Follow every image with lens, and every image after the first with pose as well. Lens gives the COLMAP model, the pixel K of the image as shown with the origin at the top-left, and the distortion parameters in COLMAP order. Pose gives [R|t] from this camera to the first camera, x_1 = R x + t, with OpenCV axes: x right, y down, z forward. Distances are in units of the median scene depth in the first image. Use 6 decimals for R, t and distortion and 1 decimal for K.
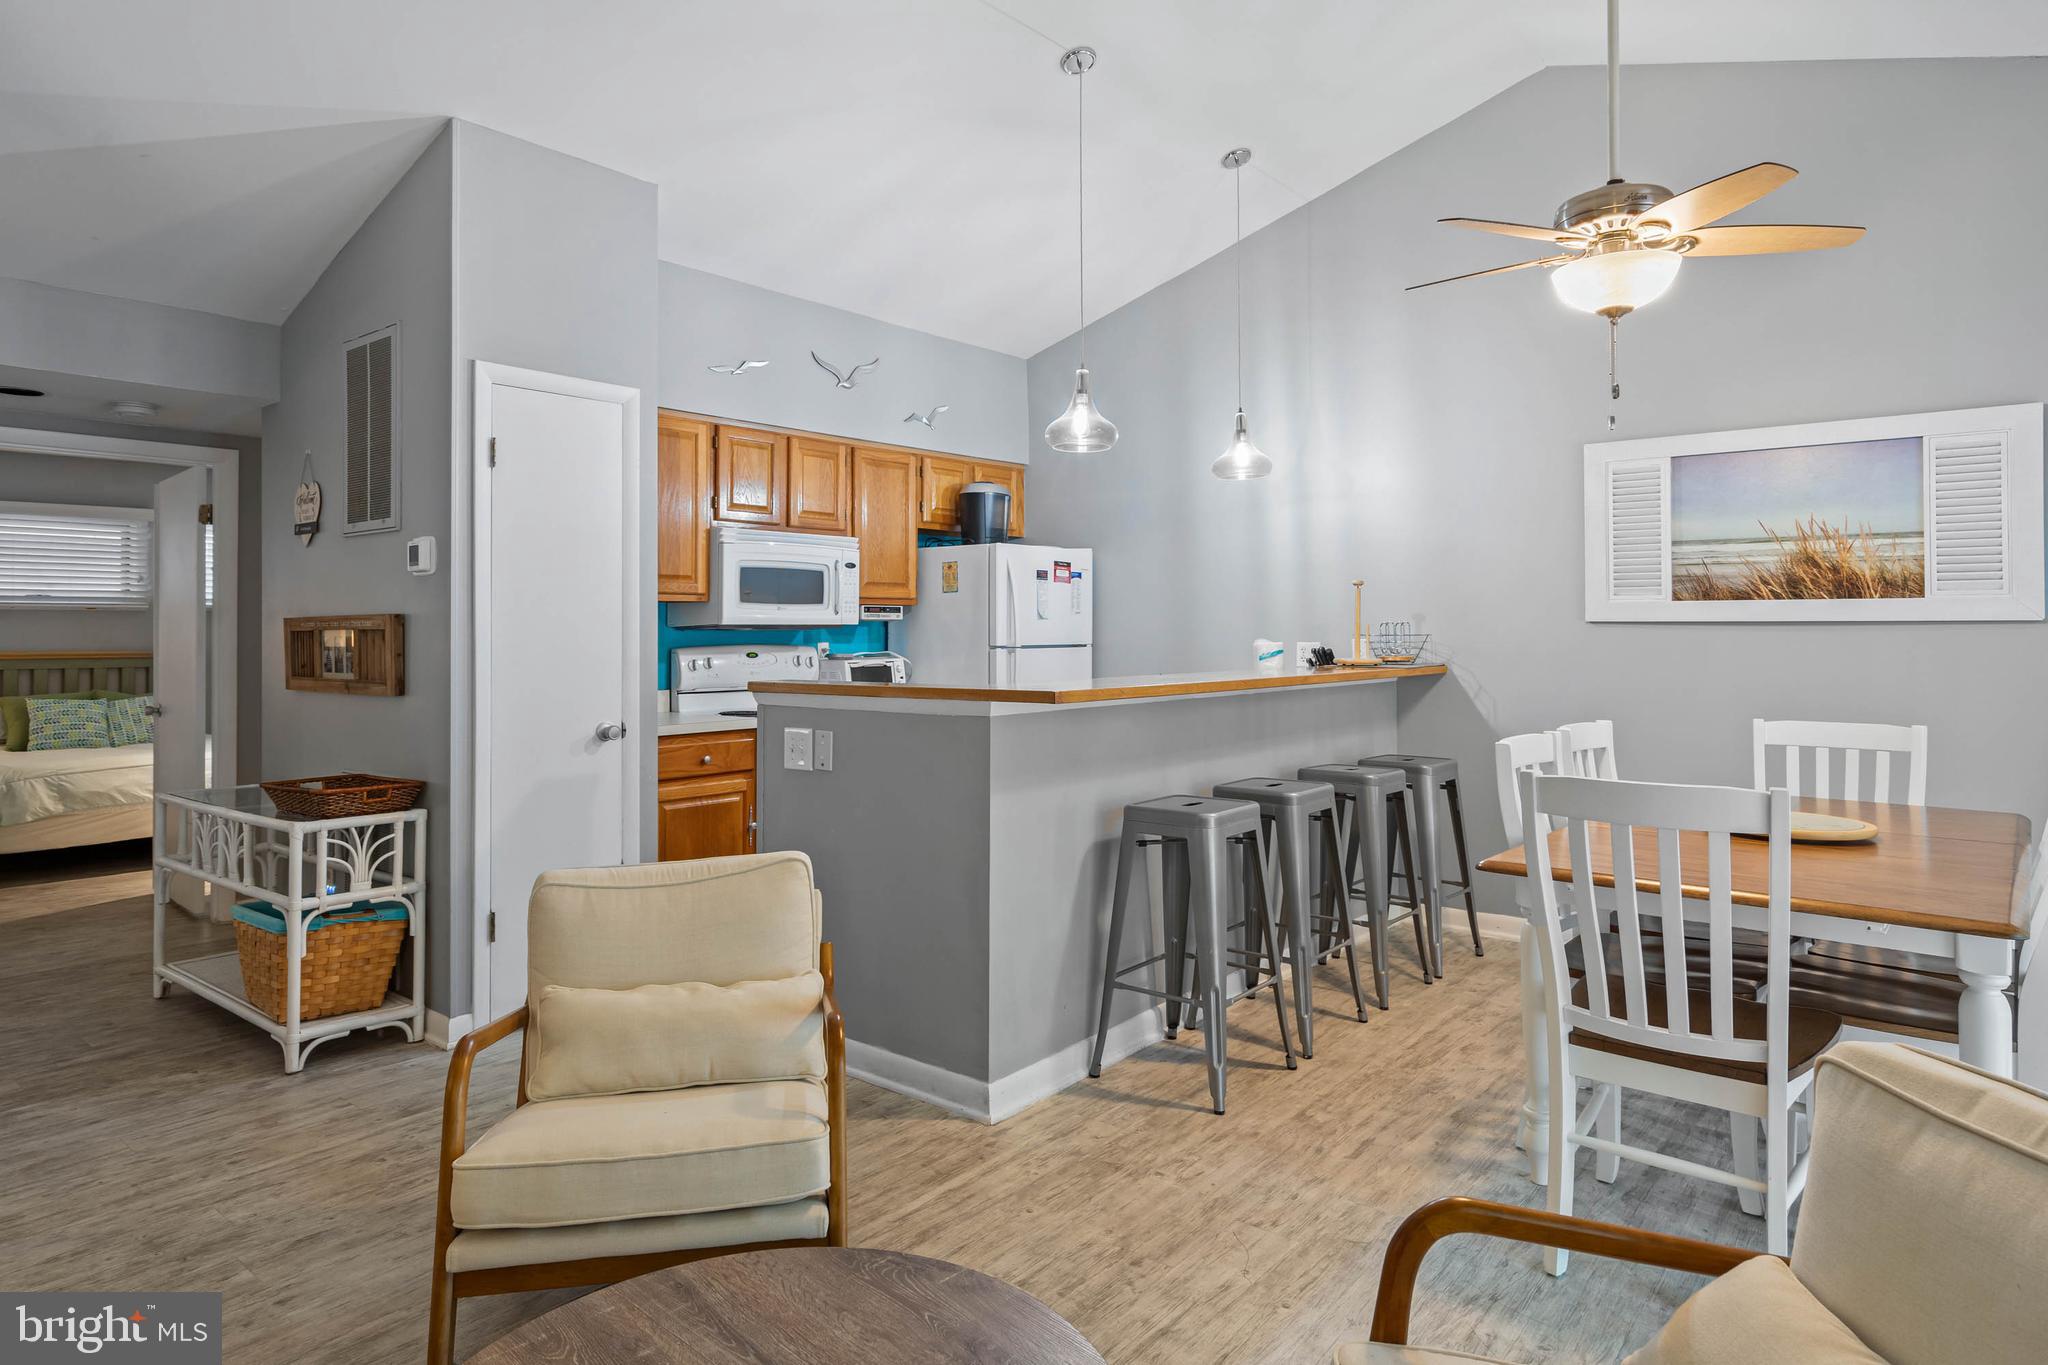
lens RADIAL K [[1184.9, 0, 1022.0], [0, 1184.9, 615.9], [0, 0, 1]] dist [0.004348, 0.000850]
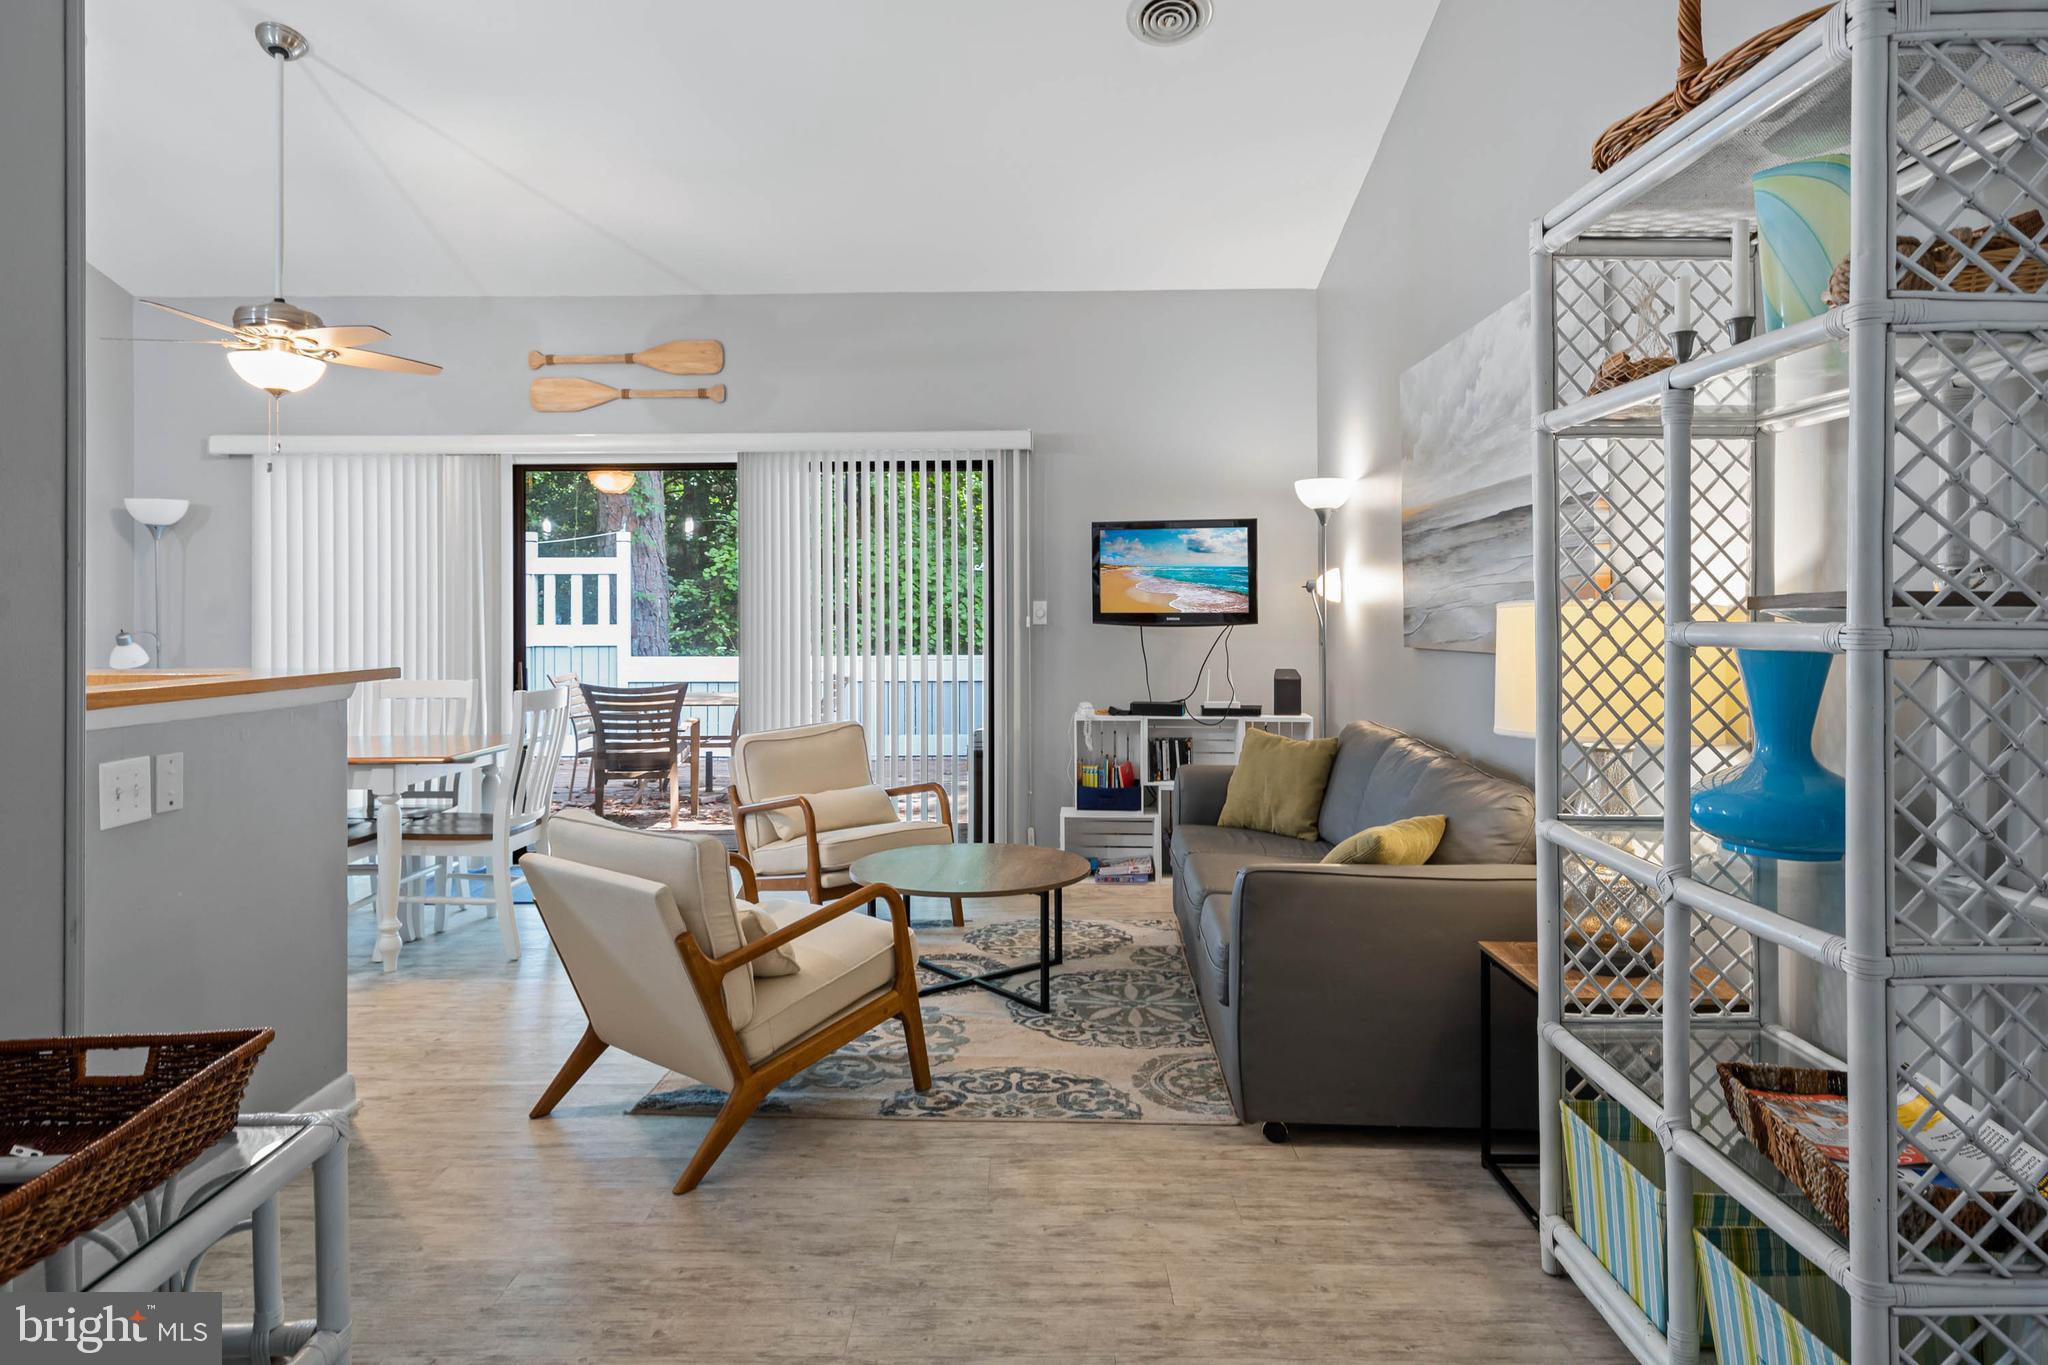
lens RADIAL K [[1216.1, 0, 1023.3], [0, 1216.1, 613.8], [0, 0, 1]] dist [0.002414, 0.001019]
pose [[-0.631042, 0.010217, 0.775681, -0.731097], [-0.002217, 0.999885, -0.014973, 0.017990], [-0.775745, -0.011168, -0.630947, 0.755265]]
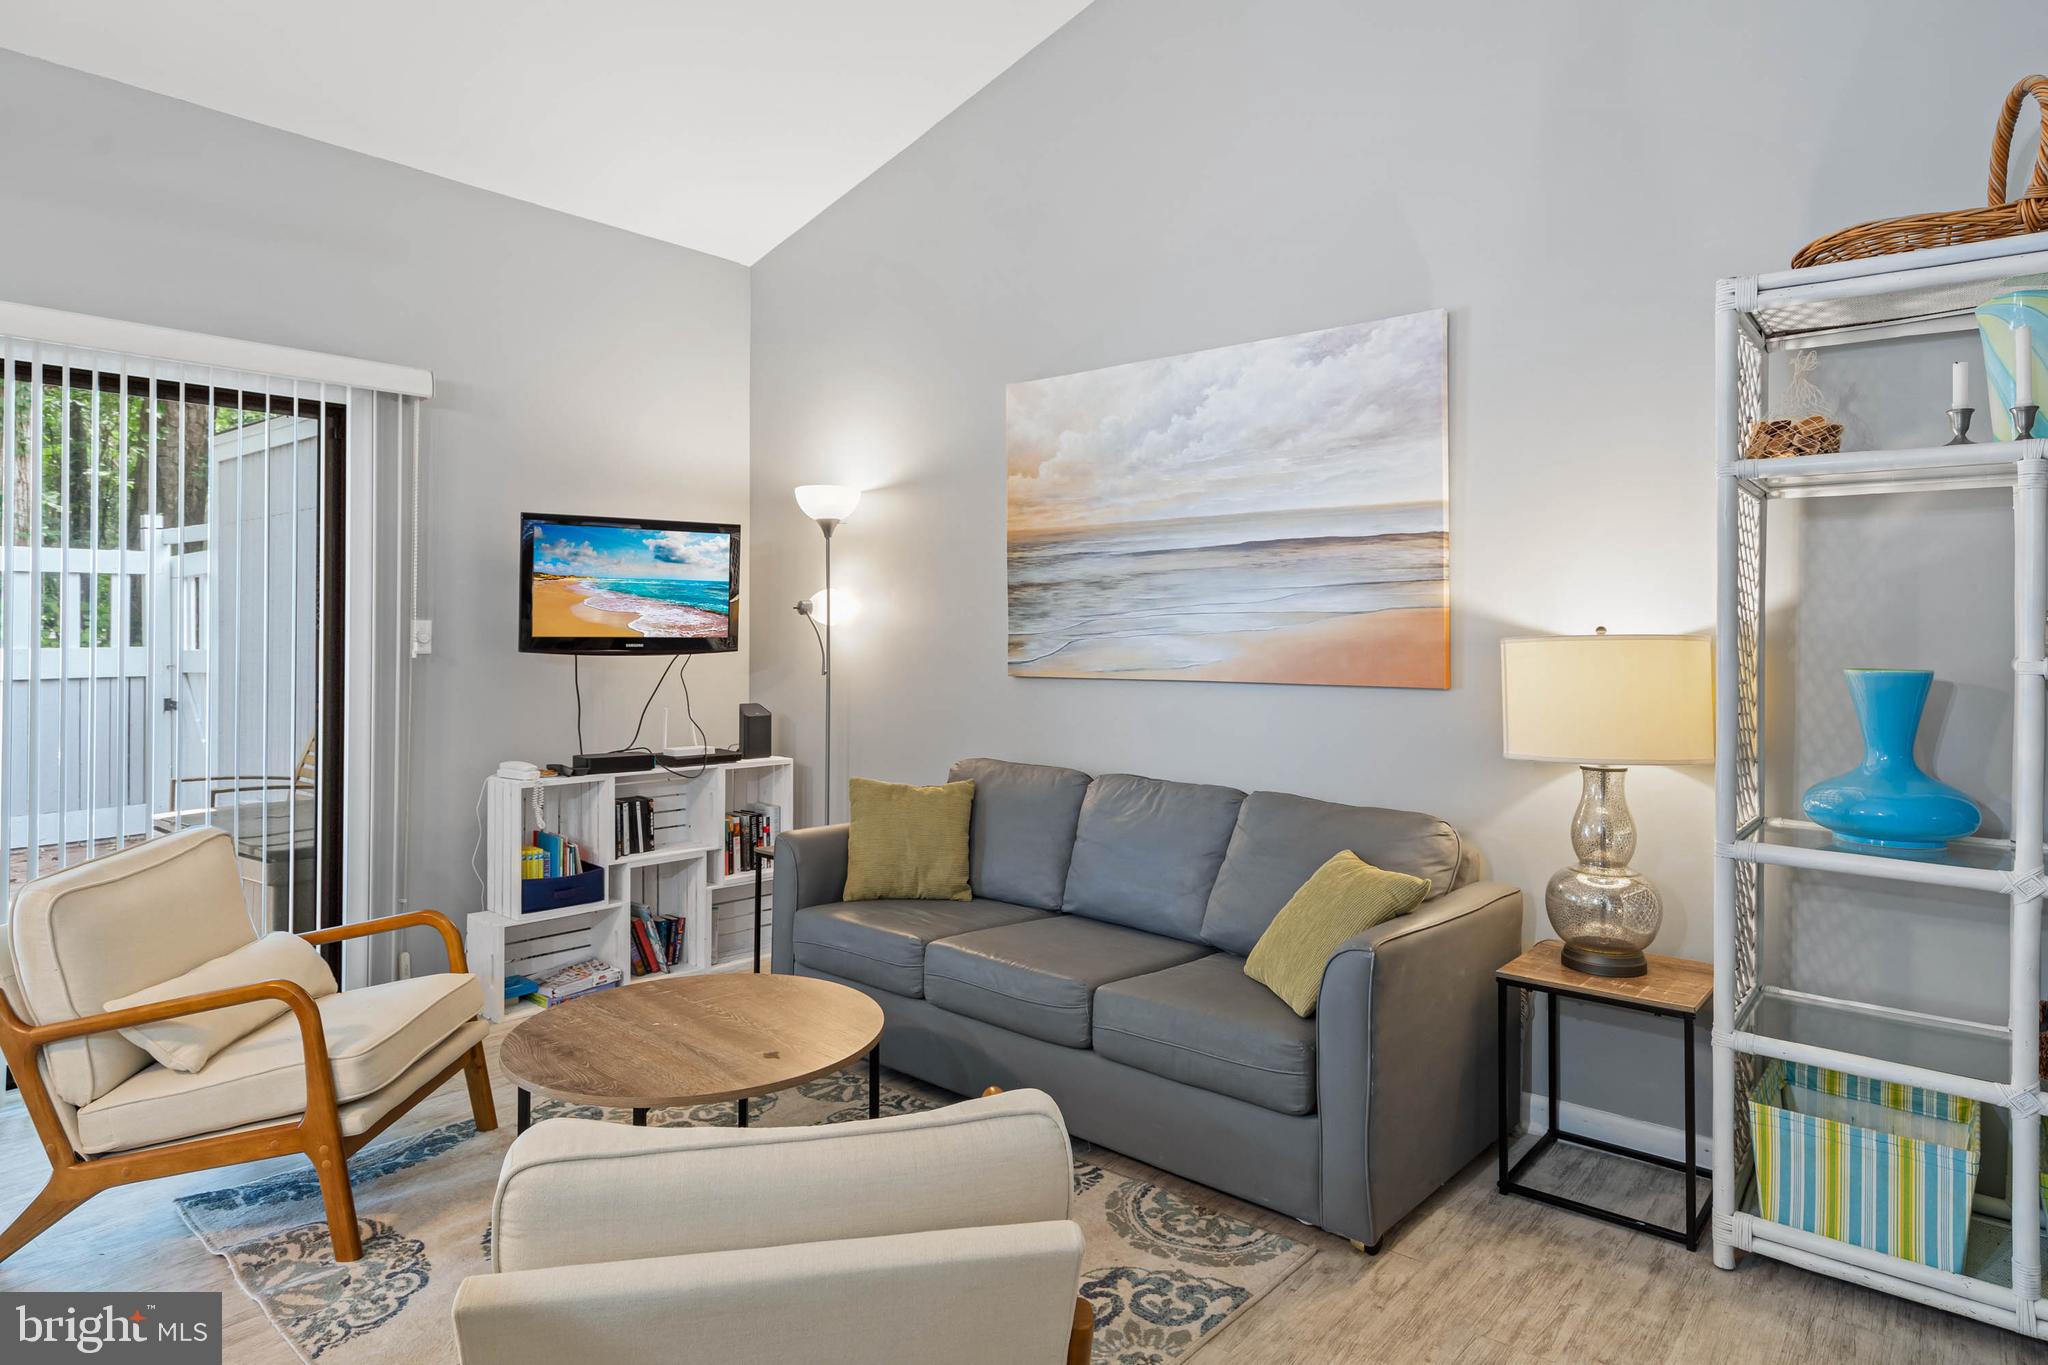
lens RADIAL K [[1184.9, 0, 1022.0], [0, 1184.9, 615.9], [0, 0, 1]] dist [0.004348, 0.000850]
pose [[-0.999977, 0.006547, 0.001561, -0.204396], [0.006503, 0.999627, -0.026543, 0.008468], [-0.001734, -0.026533, -0.999646, 0.792971]]
